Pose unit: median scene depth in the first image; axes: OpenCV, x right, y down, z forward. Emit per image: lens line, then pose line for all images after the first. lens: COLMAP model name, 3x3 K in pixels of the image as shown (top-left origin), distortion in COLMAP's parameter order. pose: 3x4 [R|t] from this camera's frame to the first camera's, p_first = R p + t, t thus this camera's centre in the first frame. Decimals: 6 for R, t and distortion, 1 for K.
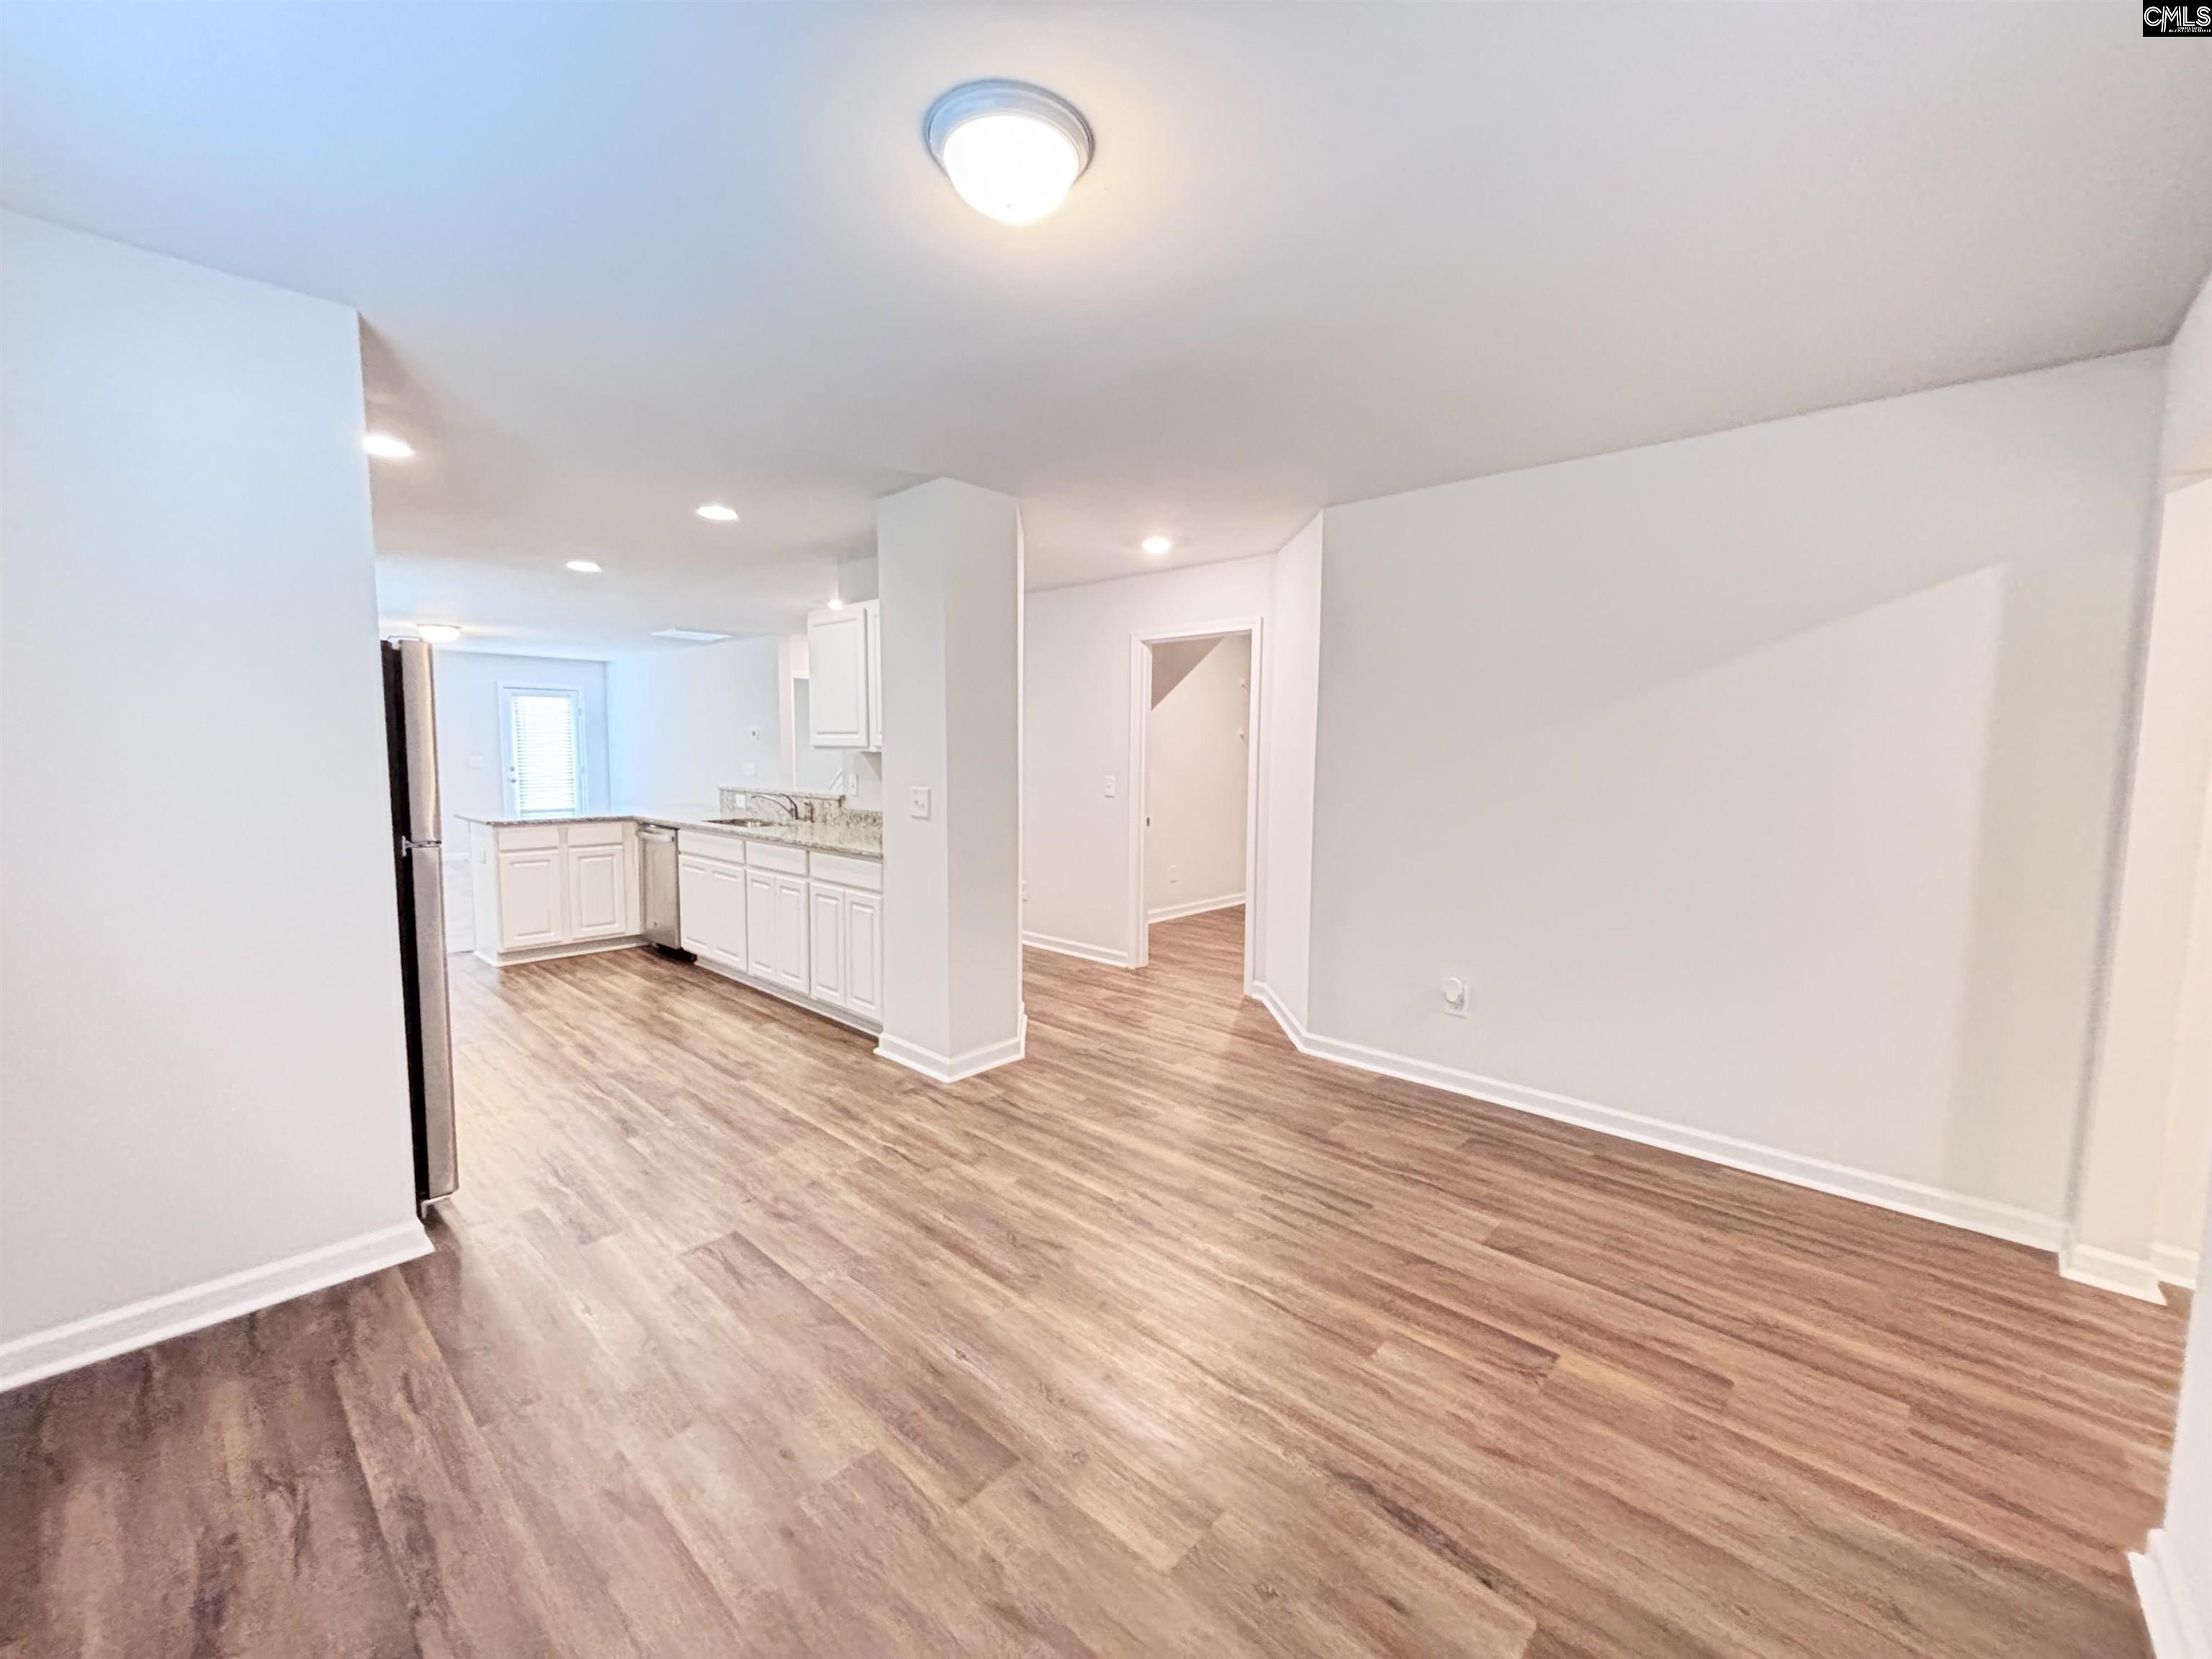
lens RADIAL K [[895.5, 0, 1106.2], [0, 895.5, 825.6], [0, 0, 1]] dist [-0.000276, 0.001810]
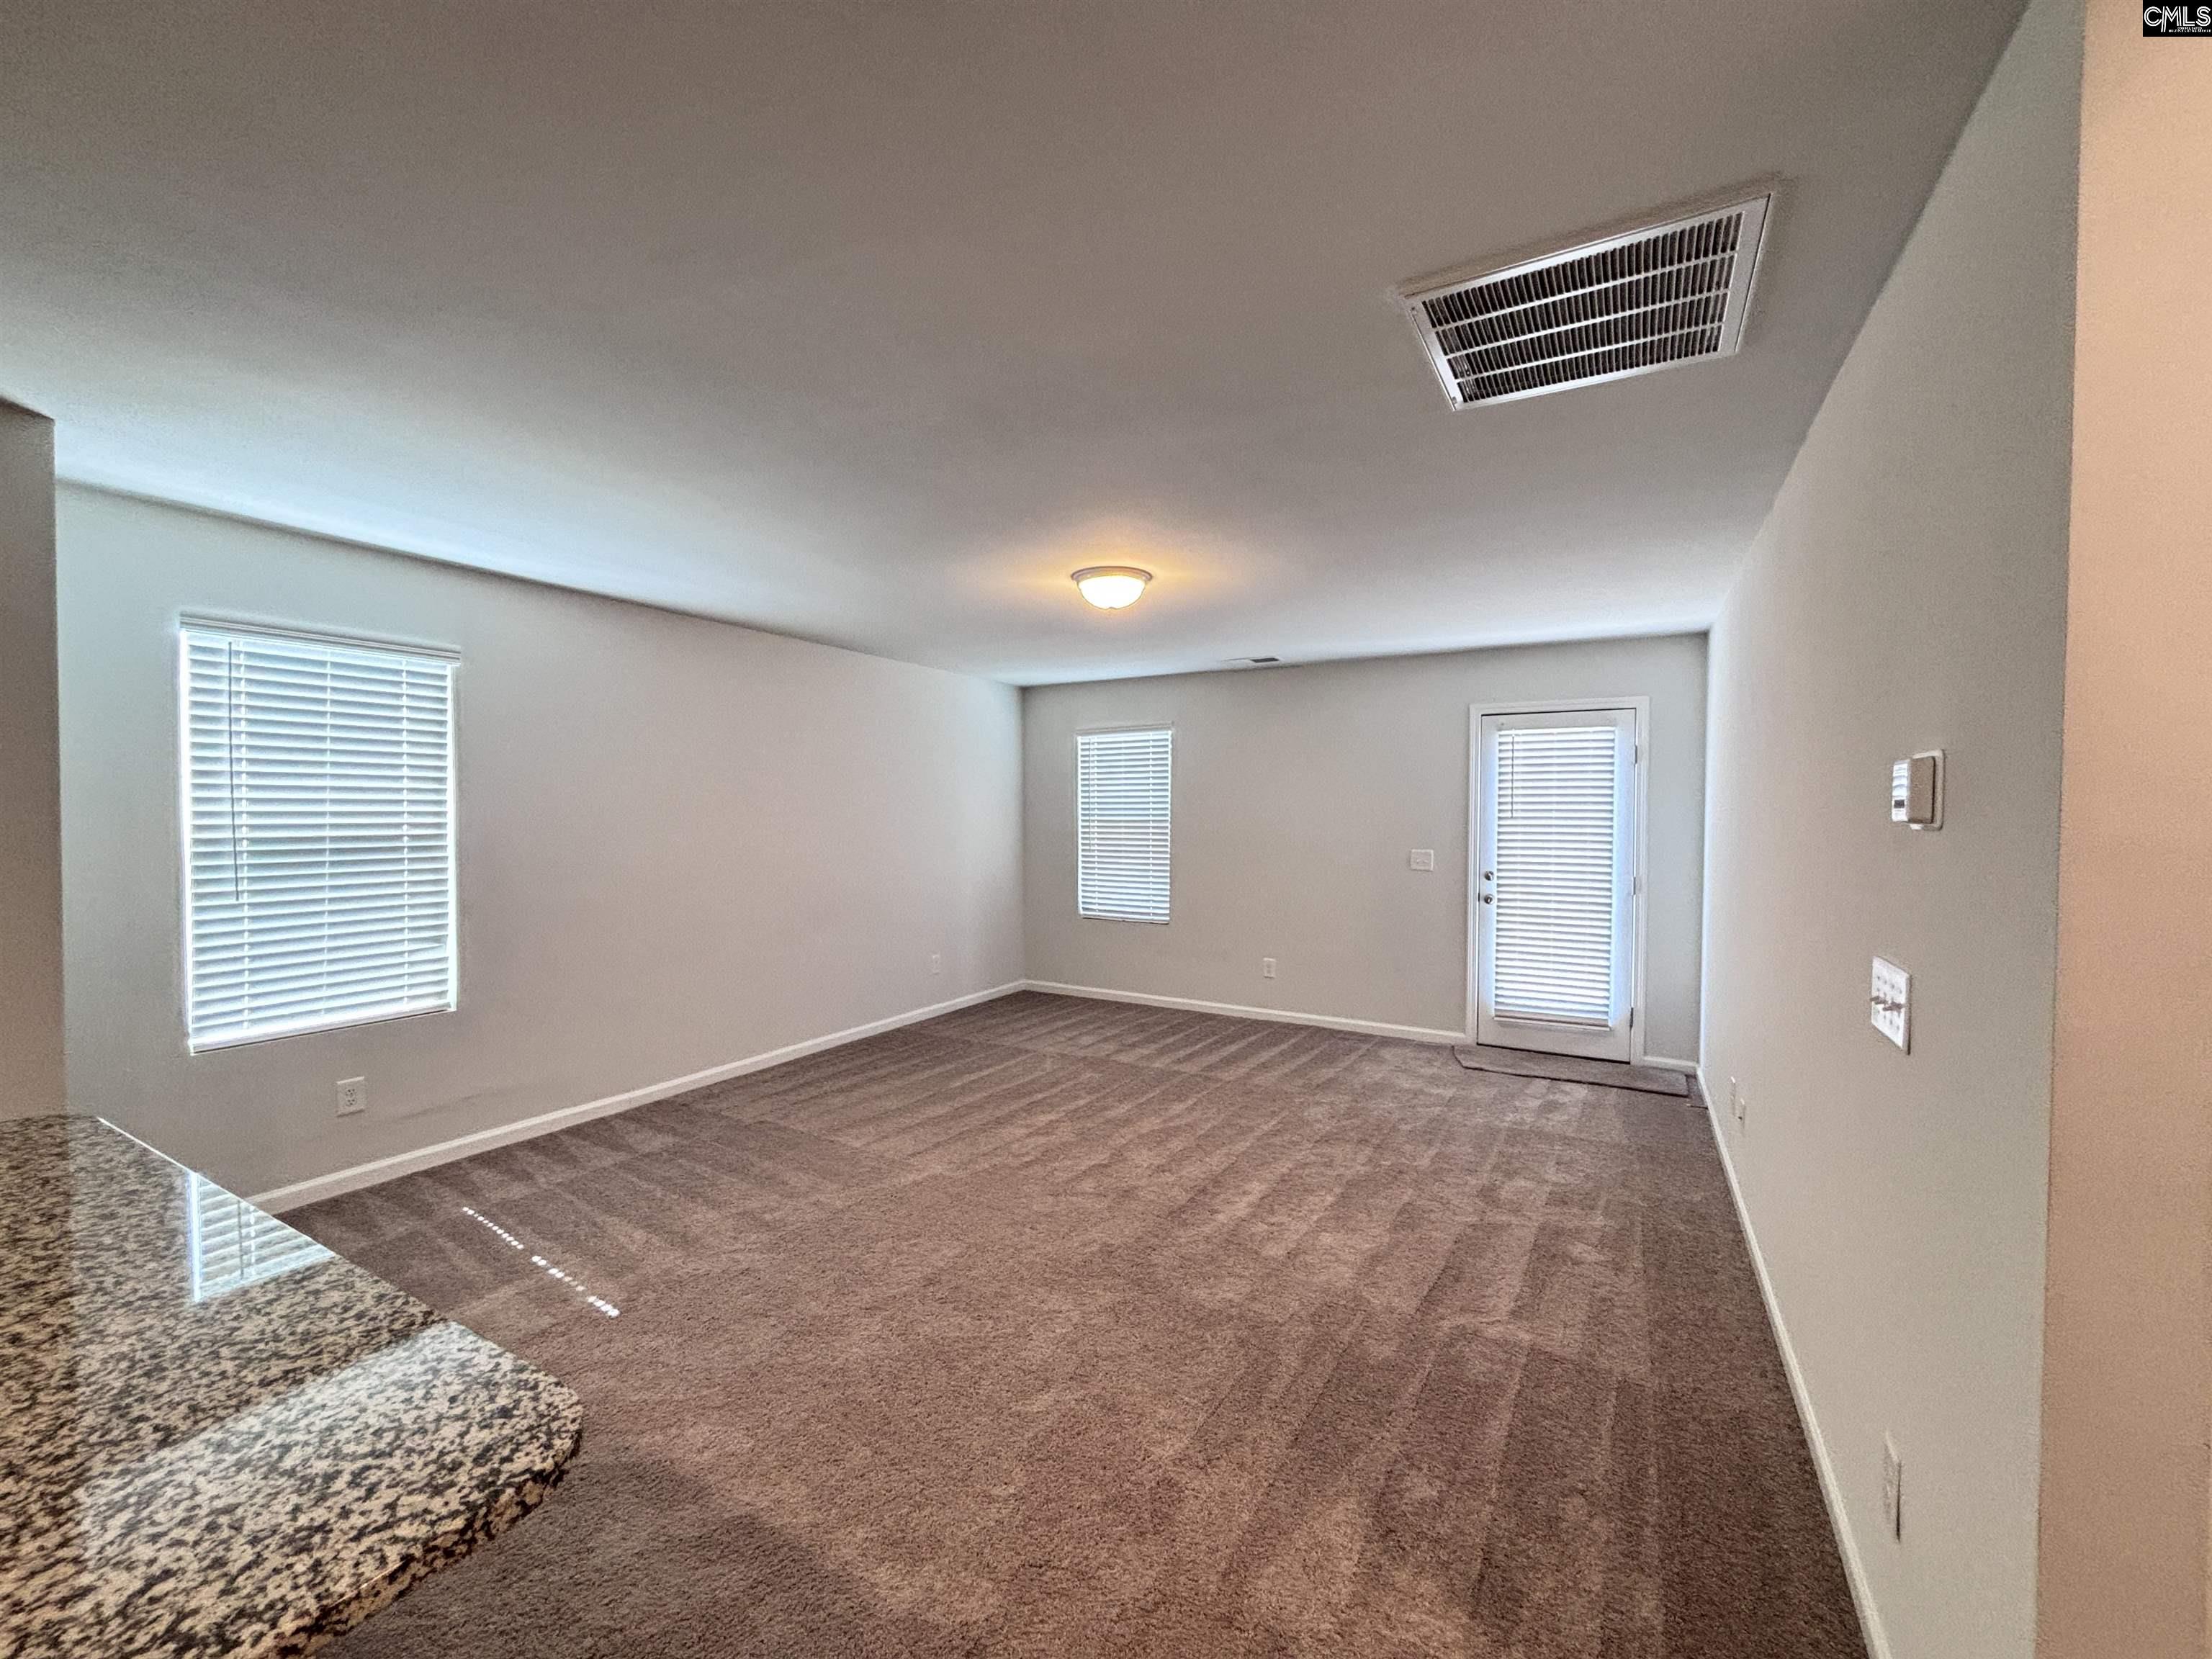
lens RADIAL K [[895.5, 0, 1094.6], [0, 895.5, 824.3], [0, 0, 1]] dist [-0.000276, 0.001810]
pose [[0.216531, 0.010720, -0.976217, -0.636149], [-0.088874, 0.996004, -0.008776, -0.195702], [0.972222, 0.088660, 0.216618, 1.947459]]
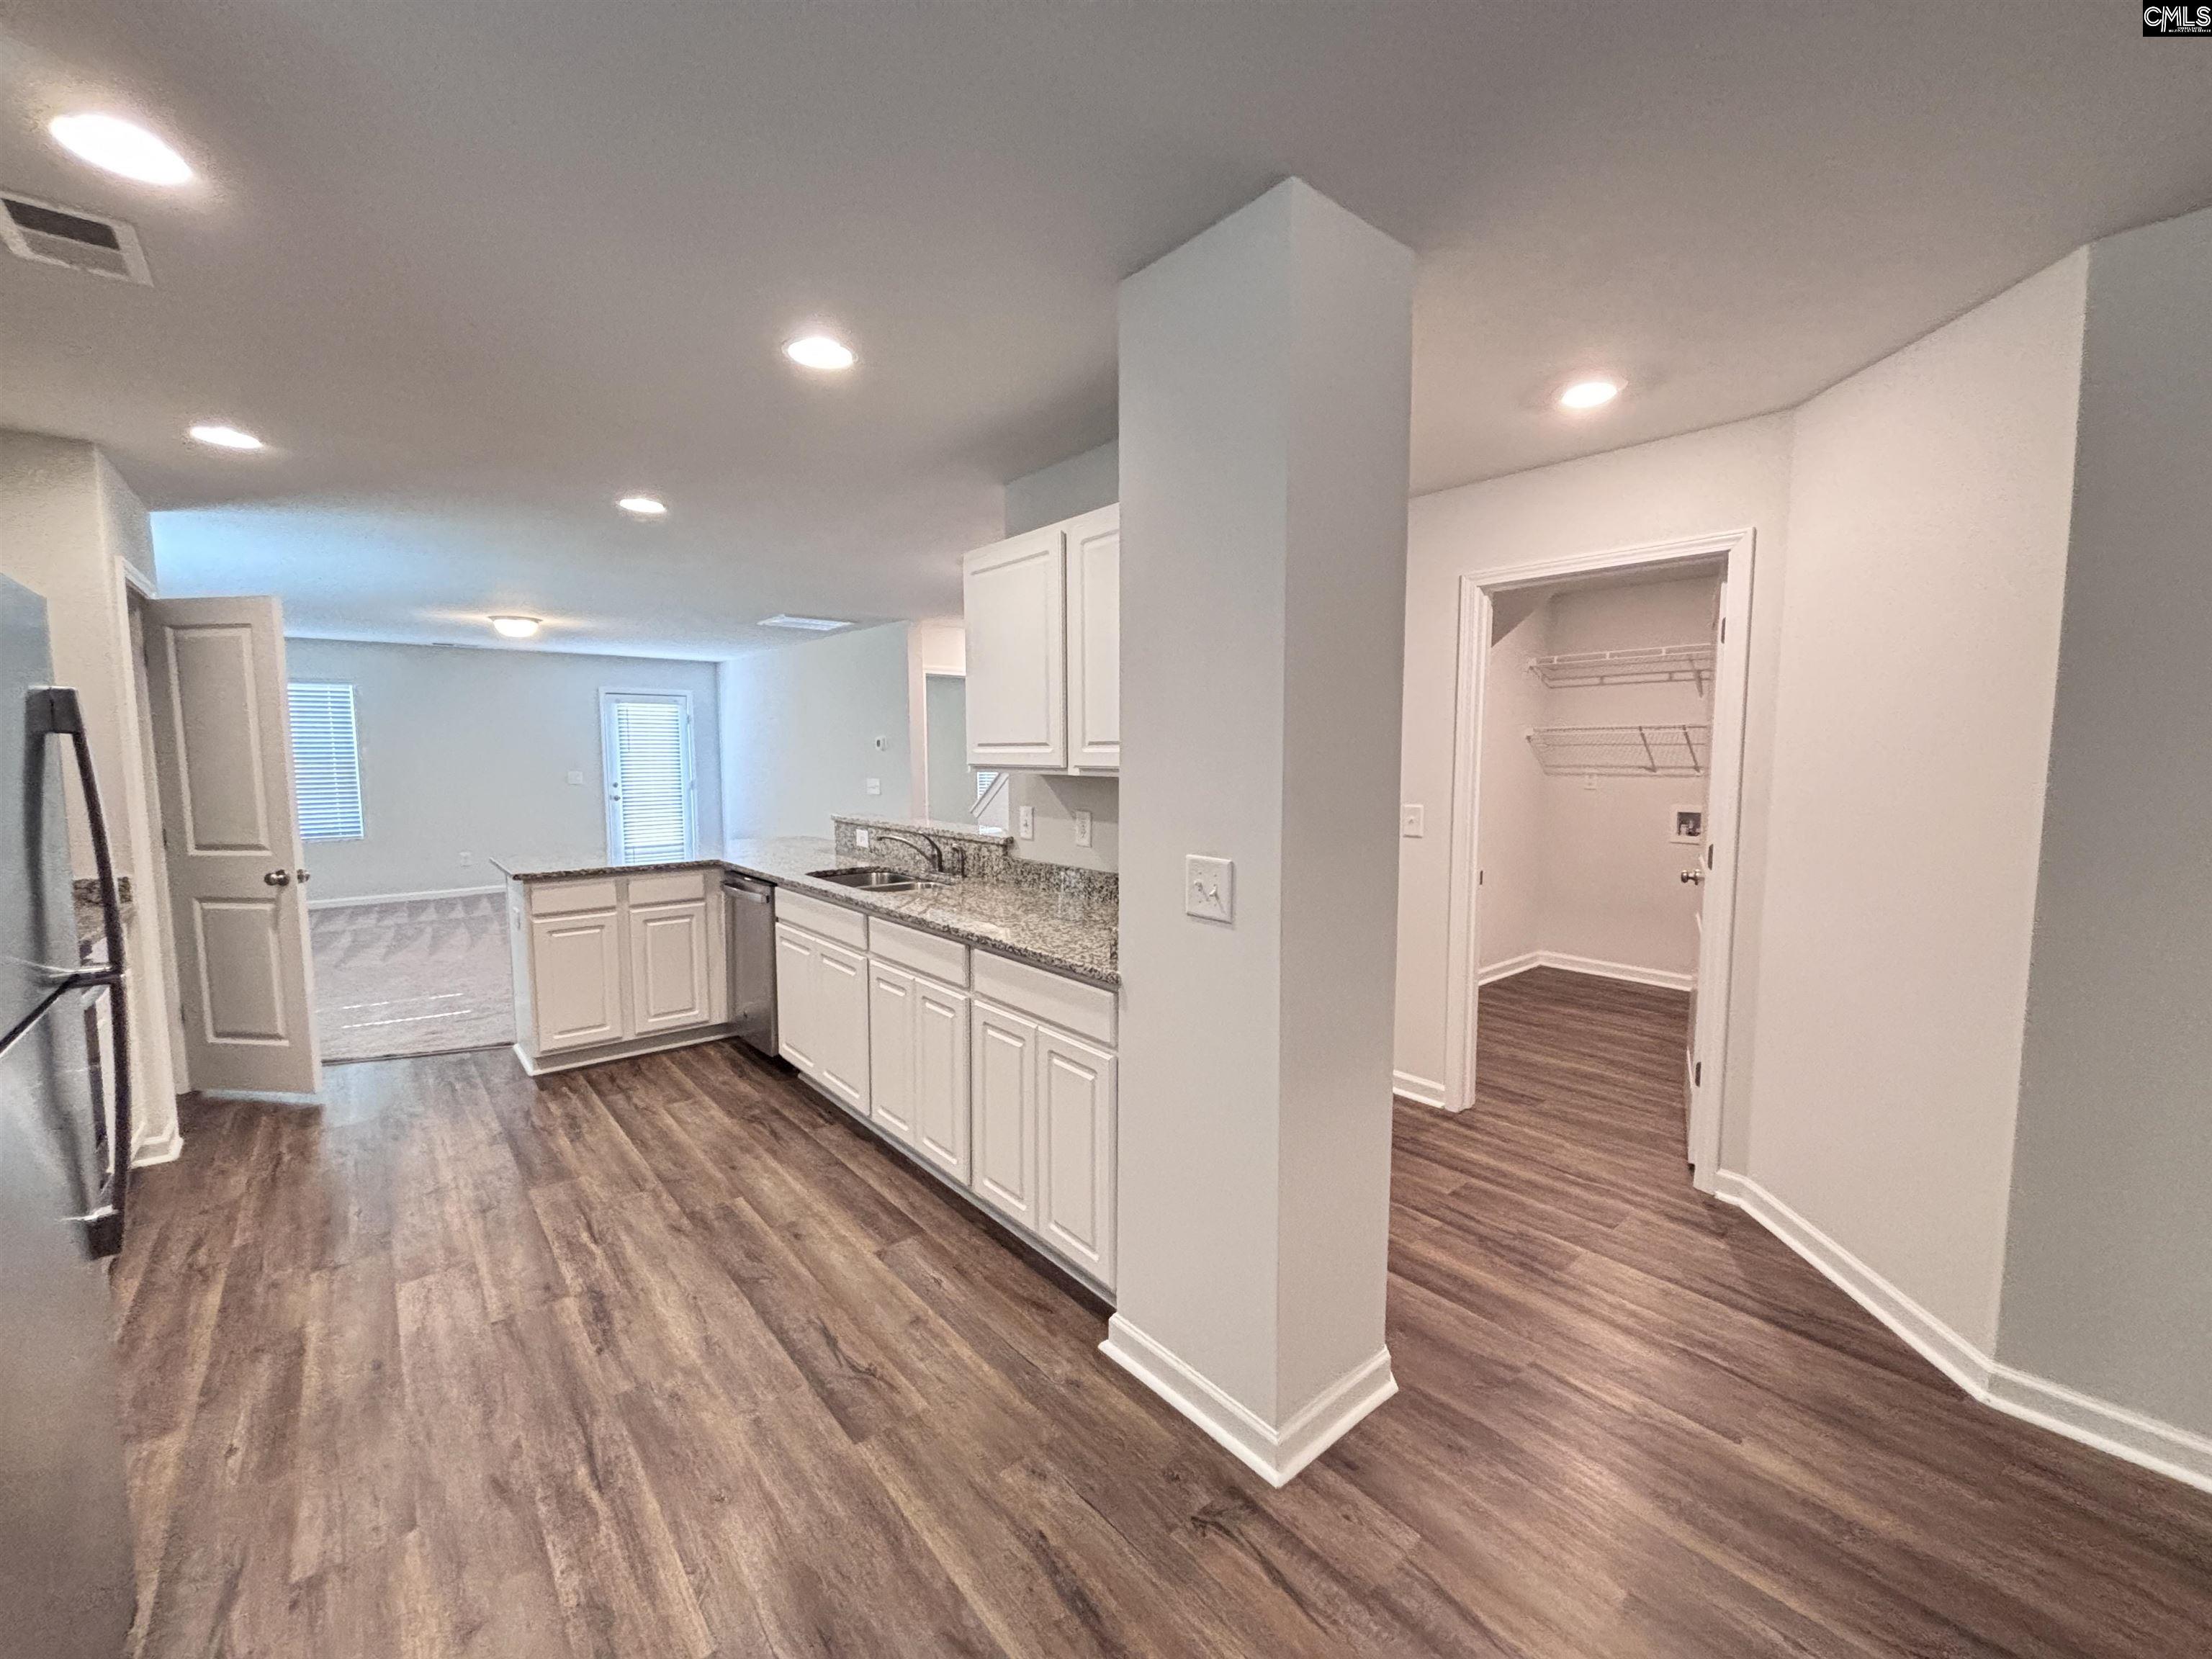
lens RADIAL K [[895.5, 0, 1103.2], [0, 895.5, 830.7], [0, 0, 1]] dist [-0.000276, 0.001810]
pose [[0.992259, 0.001904, -0.124173, -0.206807], [-0.001649, 0.999996, 0.002160, -0.058640], [0.124176, -0.001939, 0.992258, 0.510971]]
